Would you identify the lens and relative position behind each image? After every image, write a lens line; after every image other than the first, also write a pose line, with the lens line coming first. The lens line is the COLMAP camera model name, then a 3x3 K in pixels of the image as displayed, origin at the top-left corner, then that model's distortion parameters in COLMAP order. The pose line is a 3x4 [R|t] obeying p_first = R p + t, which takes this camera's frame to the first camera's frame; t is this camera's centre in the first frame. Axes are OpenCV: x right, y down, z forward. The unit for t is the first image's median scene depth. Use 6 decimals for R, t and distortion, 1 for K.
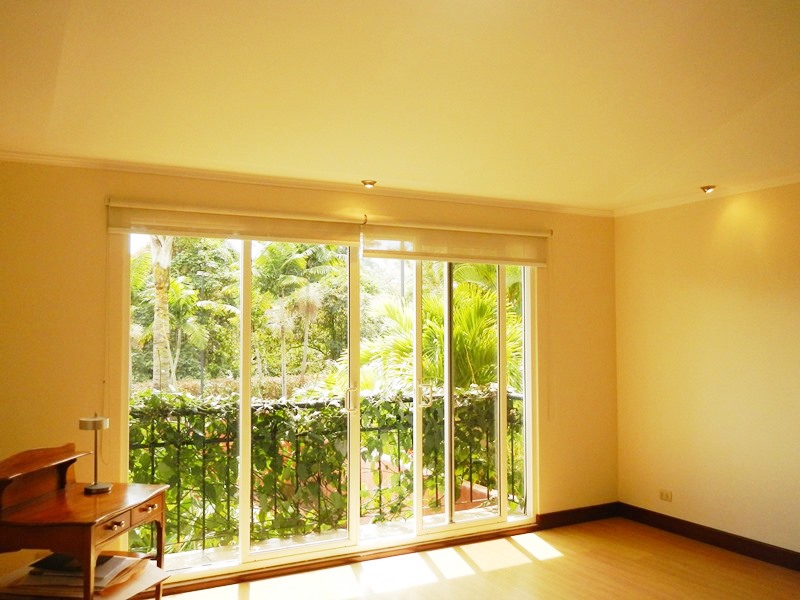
lens RADIAL K [[711.1, 0, 400.0], [0, 711.1, 300.0], [0, 0, 1]] dist [-0.000792, -0.007263]
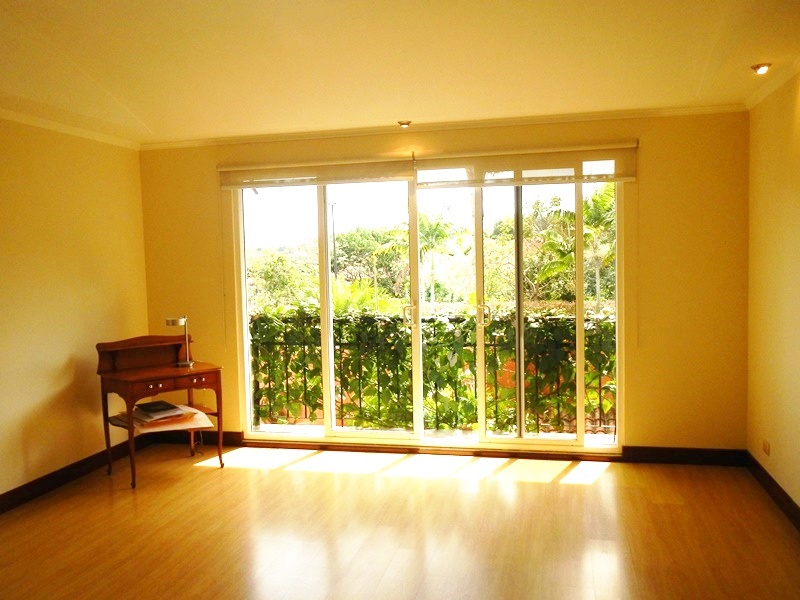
lens RADIAL K [[711.1, 0, 400.0], [0, 711.1, 300.0], [0, 0, 1]] dist [-0.000792, -0.007263]
pose [[0.751276, 0.026515, -0.659456, 0.658432], [0.047966, 0.994357, 0.094625, 0.004784], [0.658243, -0.102721, 0.745764, 0.129299]]
